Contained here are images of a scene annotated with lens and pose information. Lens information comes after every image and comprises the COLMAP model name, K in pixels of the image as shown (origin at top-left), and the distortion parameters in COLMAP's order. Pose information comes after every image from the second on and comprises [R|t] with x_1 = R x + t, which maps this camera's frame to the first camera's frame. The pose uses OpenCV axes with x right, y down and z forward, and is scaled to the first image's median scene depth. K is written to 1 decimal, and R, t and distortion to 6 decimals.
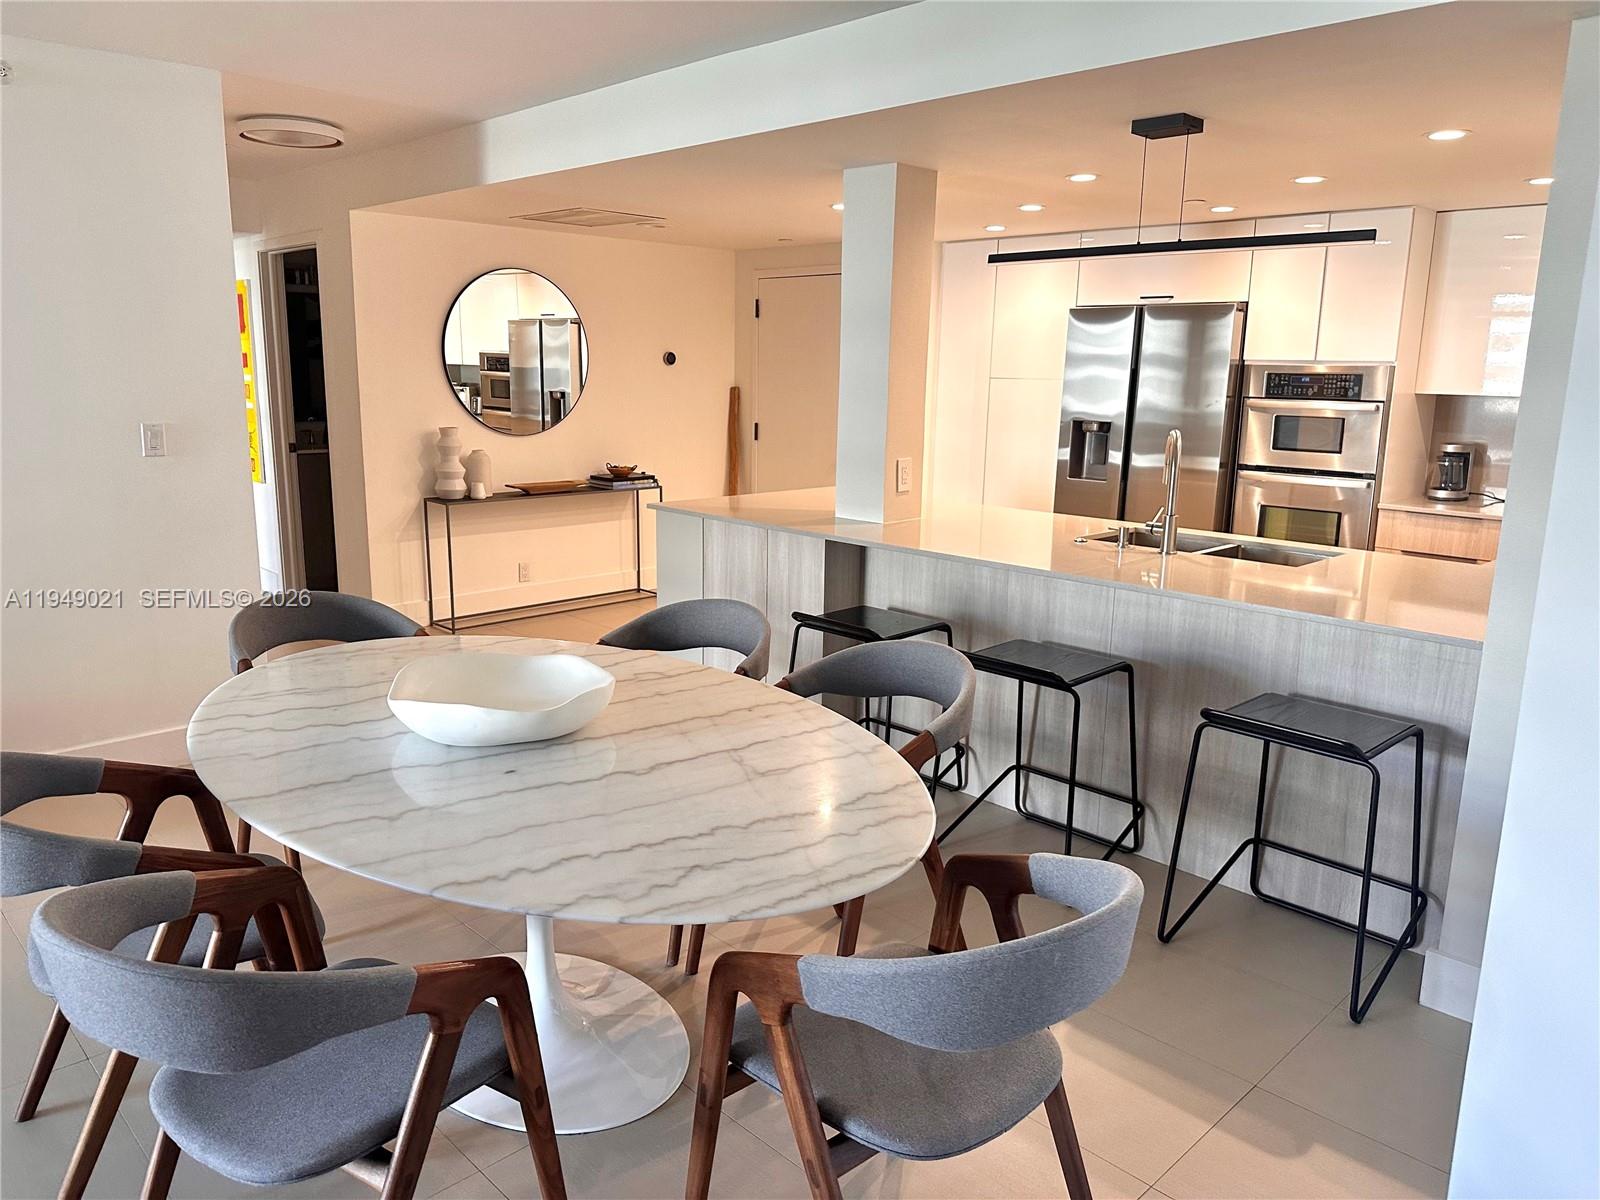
lens RADIAL K [[1117.6, 0, 800.0], [0, 1117.6, 600.0], [0, 0, 1]] dist [0.127024, -0.173286]
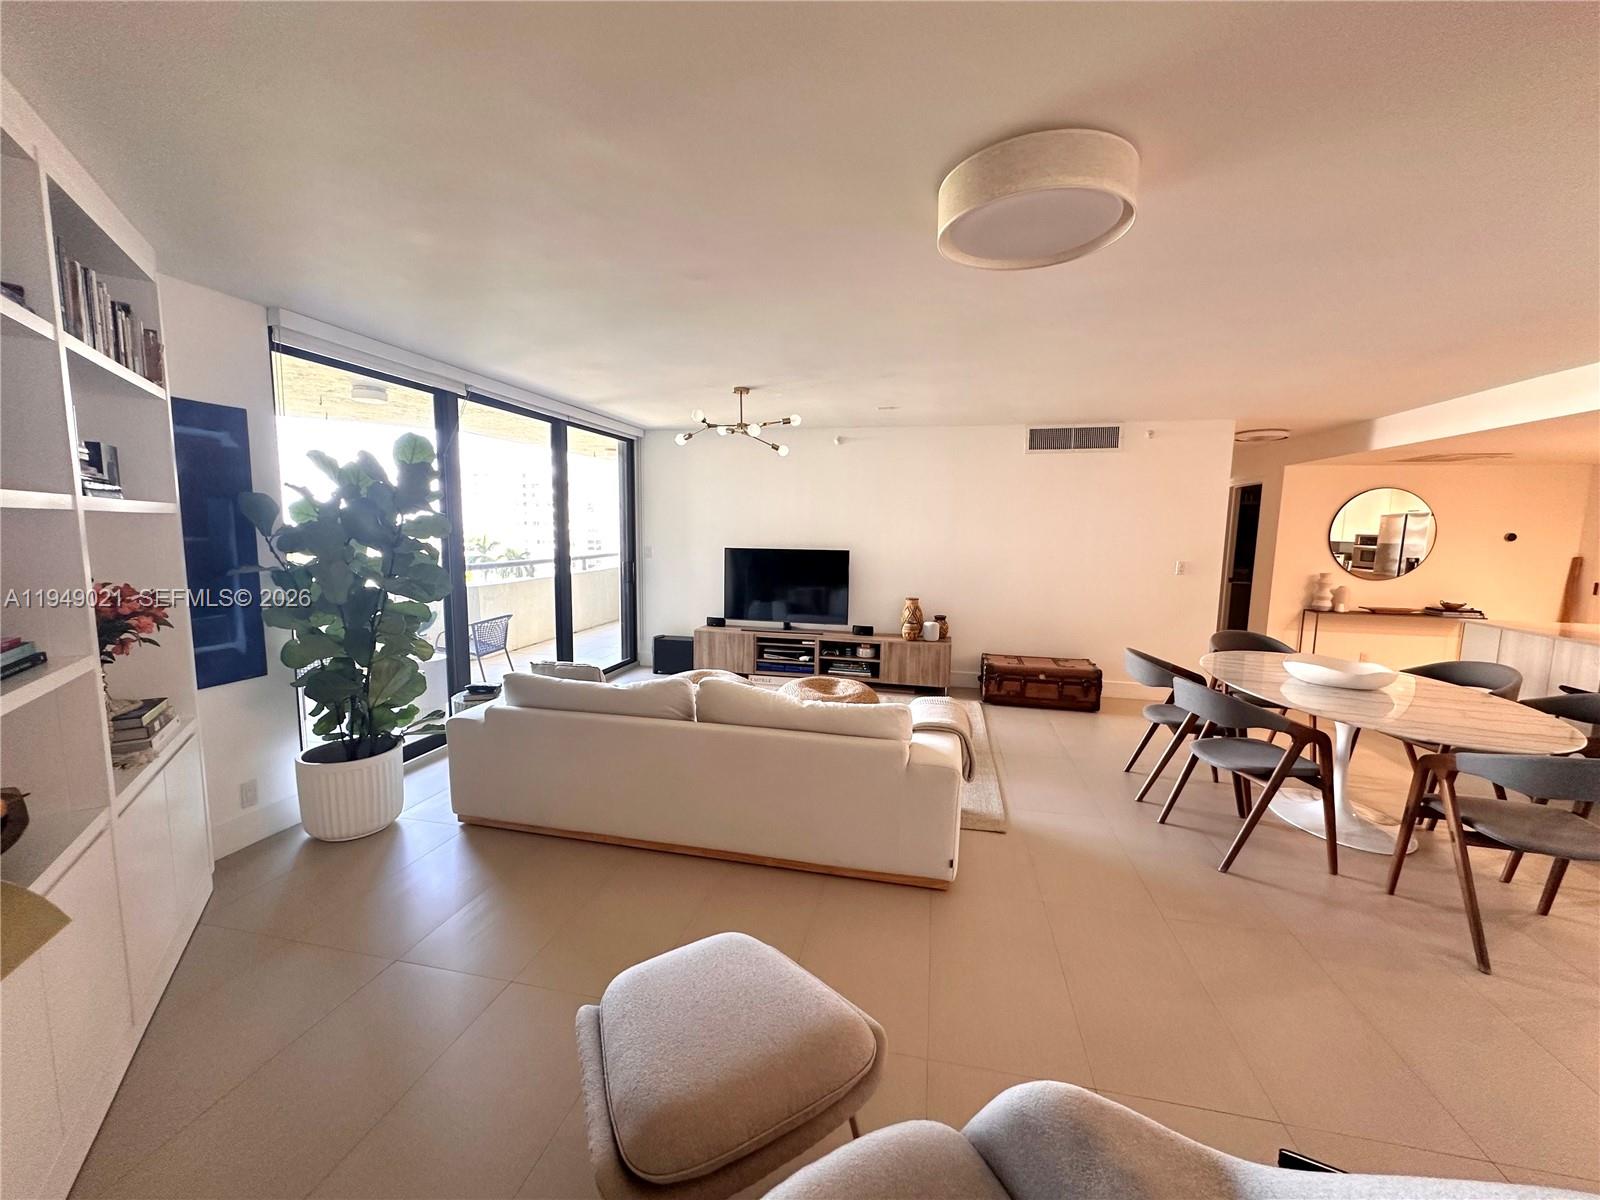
lens RADIAL K [[641.3, 0, 800.0], [0, 641.3, 600.0], [0, 0, 1]] dist [-0.007536, 0.000093]
pose [[0.550700, 0.087124, -0.830144, 0.085954], [-0.181244, 0.983291, -0.017037, 0.064604], [0.814788, 0.159841, 0.557289, -0.275527]]
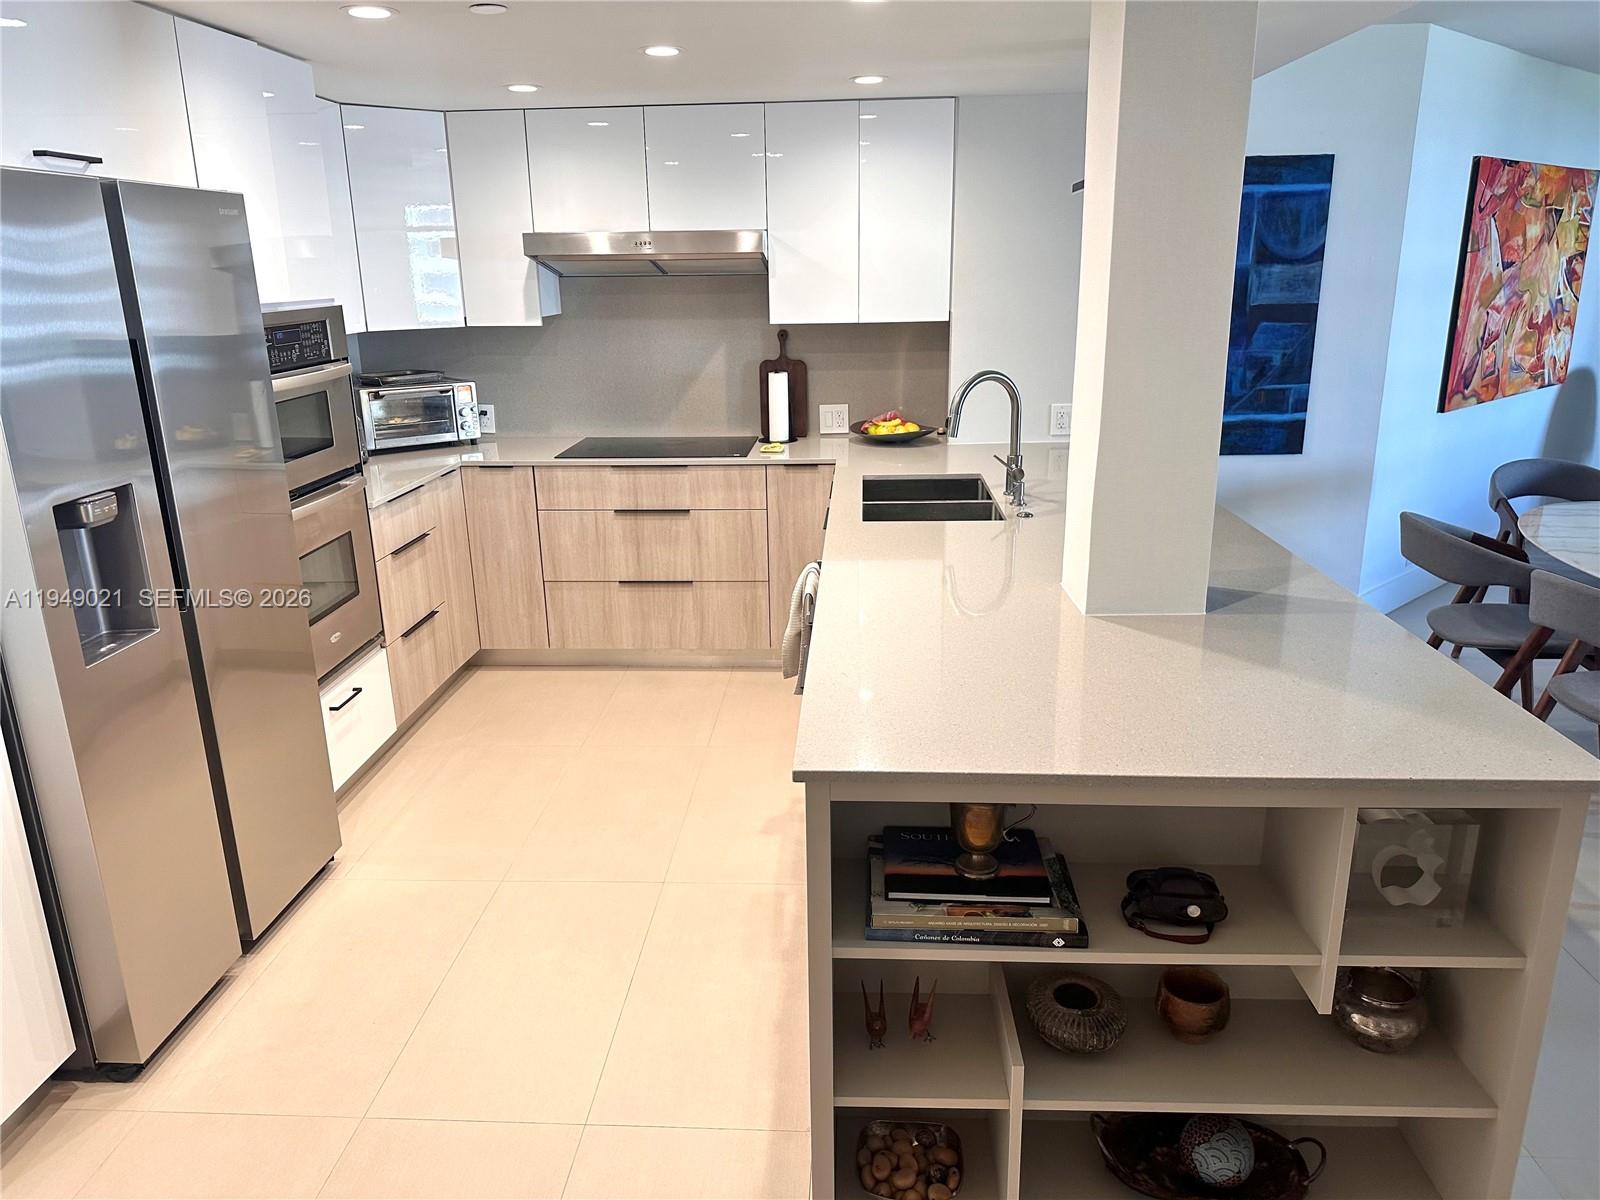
lens RADIAL K [[1117.6, 0, 800.0], [0, 1117.6, 600.0], [0, 0, 1]] dist [0.127024, -0.173286]
pose [[-0.684069, -0.213254, 0.697548, -0.143677], [0.157901, 0.890337, 0.427044, -0.236834], [-0.712122, 0.402271, -0.575379, 1.014453]]
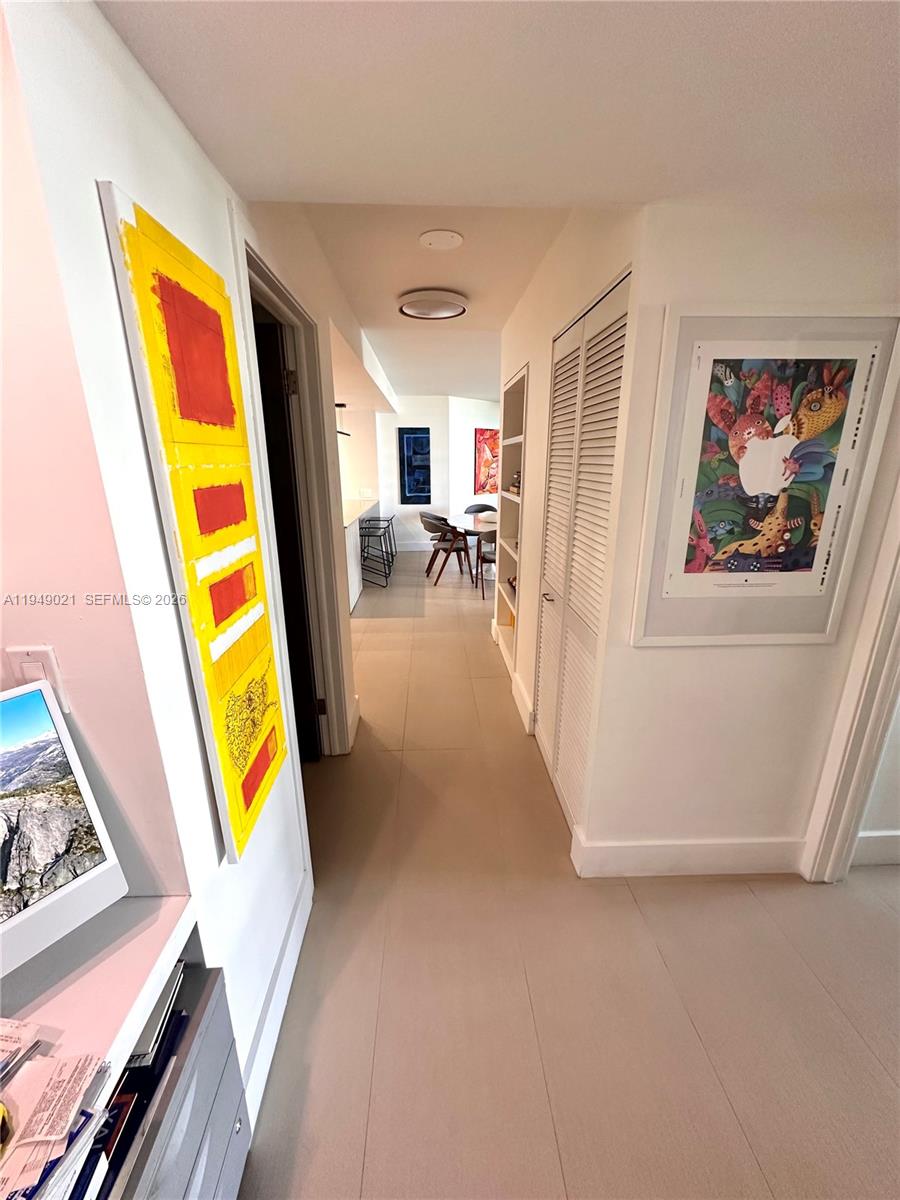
lens RADIAL K [[481.0, 0, 450.0], [0, 481.0, 600.0], [0, 0, 1]] dist [-0.007536, 0.000093]
pose [[-0.749571, -0.200289, 0.630894, -0.694972], [0.131266, 0.889213, 0.438256, -0.262786], [-0.648777, 0.411320, -0.640238, 1.162344]]
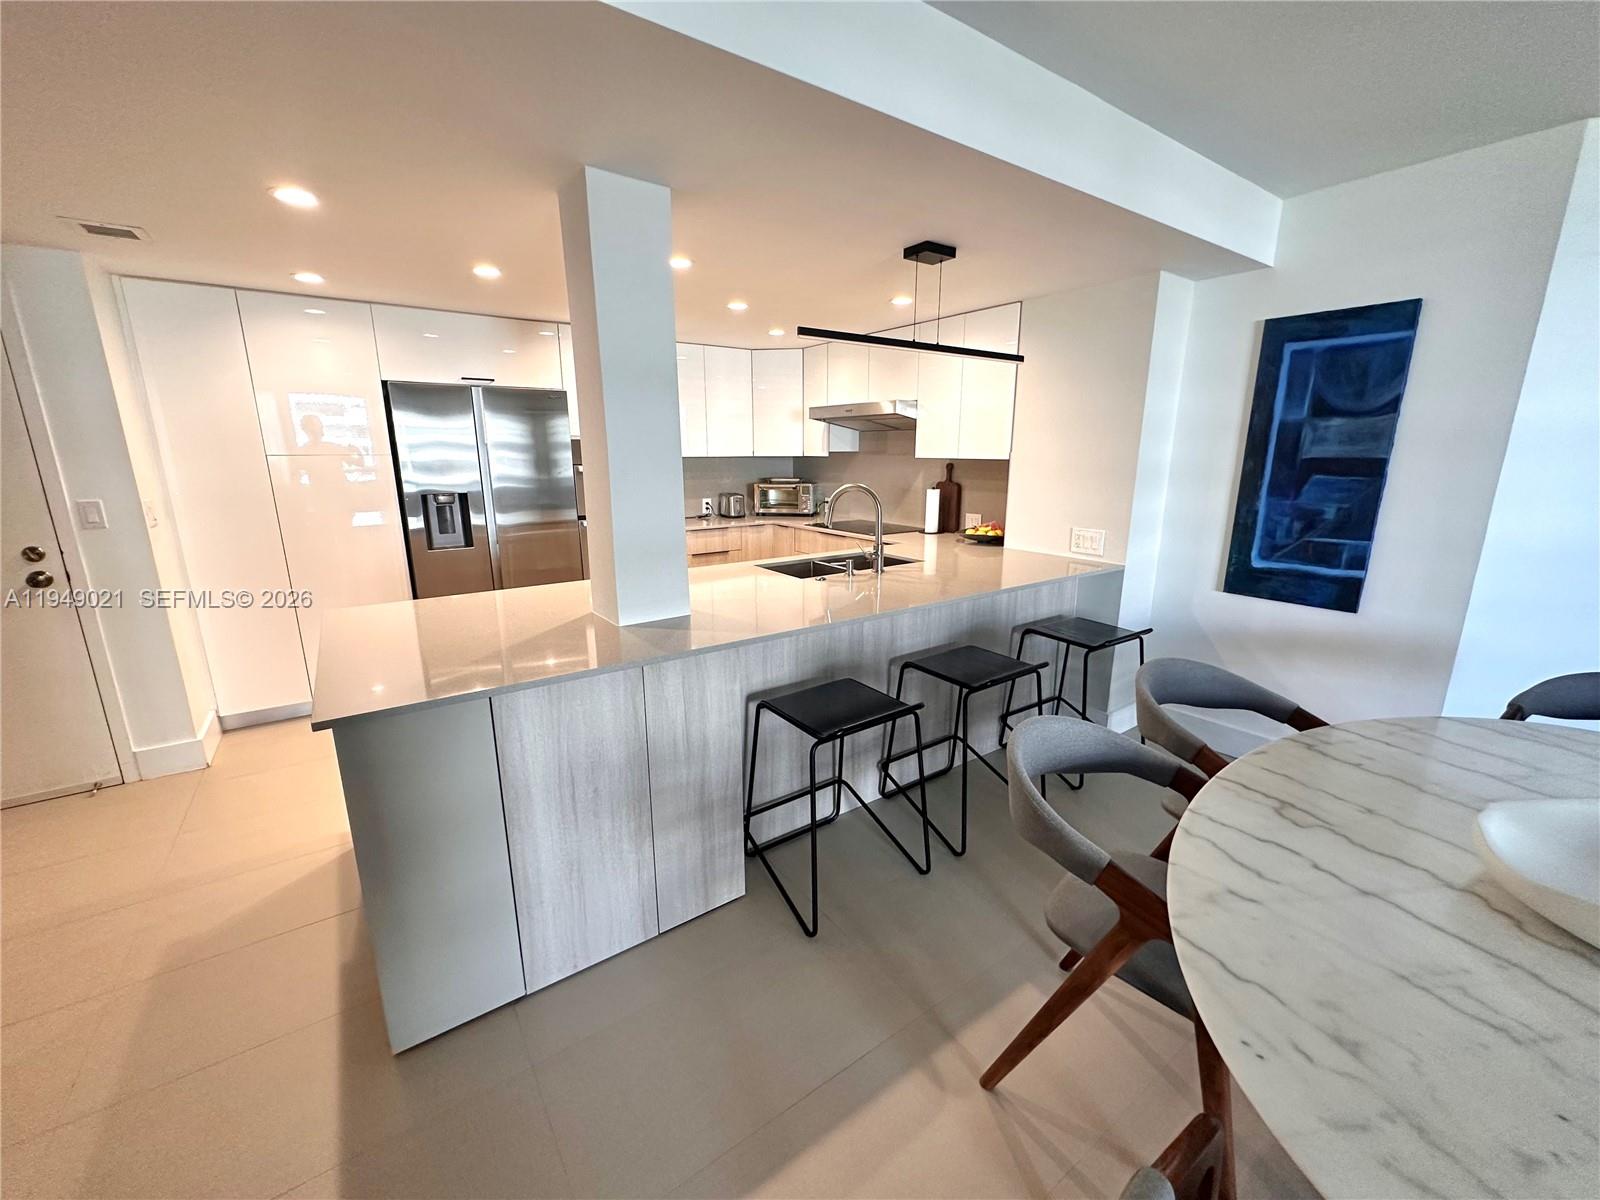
lens RADIAL K [[634.5, 0, 800.0], [0, 634.5, 600.0], [0, 0, 1]] dist [0.000393, 0.000156]
pose [[0.156499, -0.246628, 0.956390, -0.264521], [0.210716, 0.954365, 0.211625, -0.113612], [-0.964939, 0.168408, 0.201326, 0.553545]]
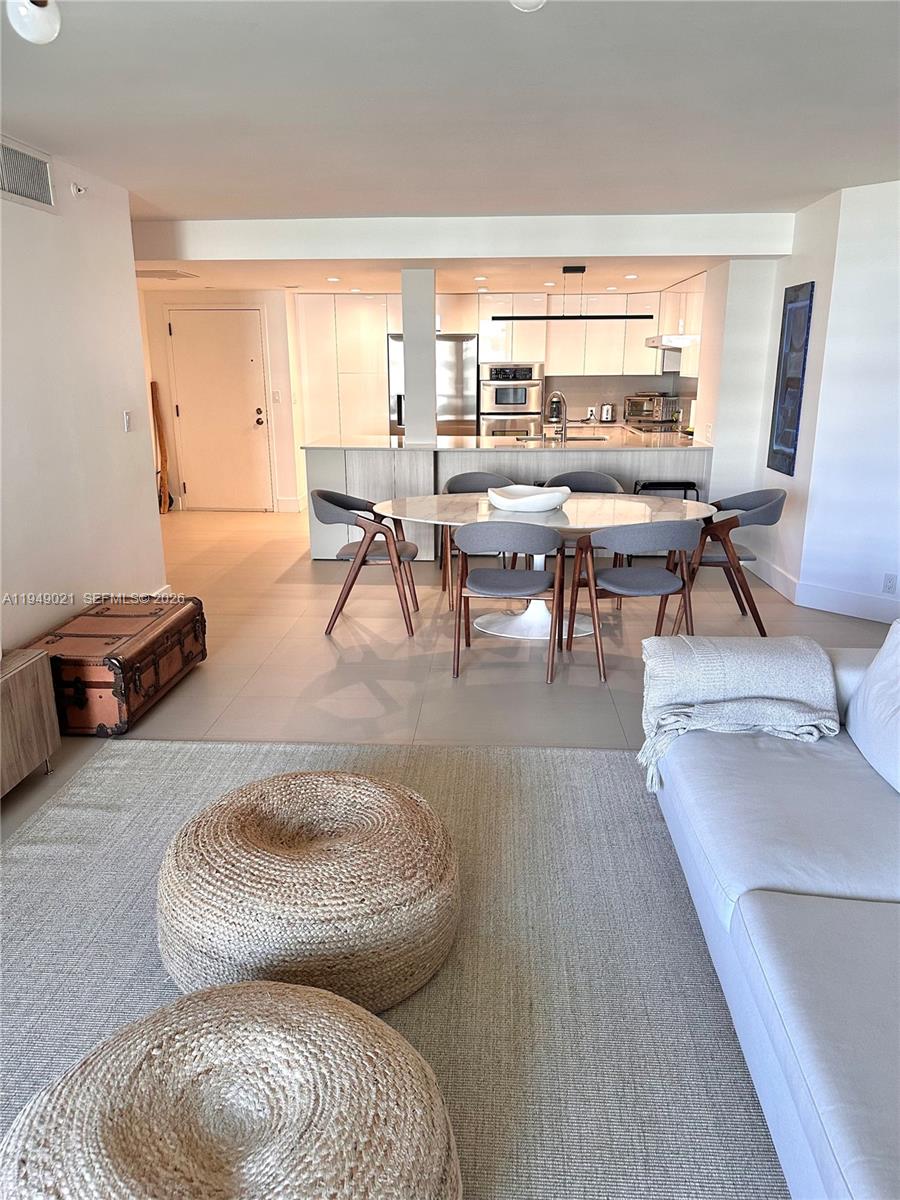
lens RADIAL K [[838.2, 0, 450.0], [0, 838.2, 600.0], [0, 0, 1]] dist [0.127024, -0.173286]
pose [[0.737493, -0.198770, 0.645442, -0.669708], [0.154866, 0.980015, 0.124852, 0.018012], [-0.657359, 0.007879, 0.753536, -0.140387]]
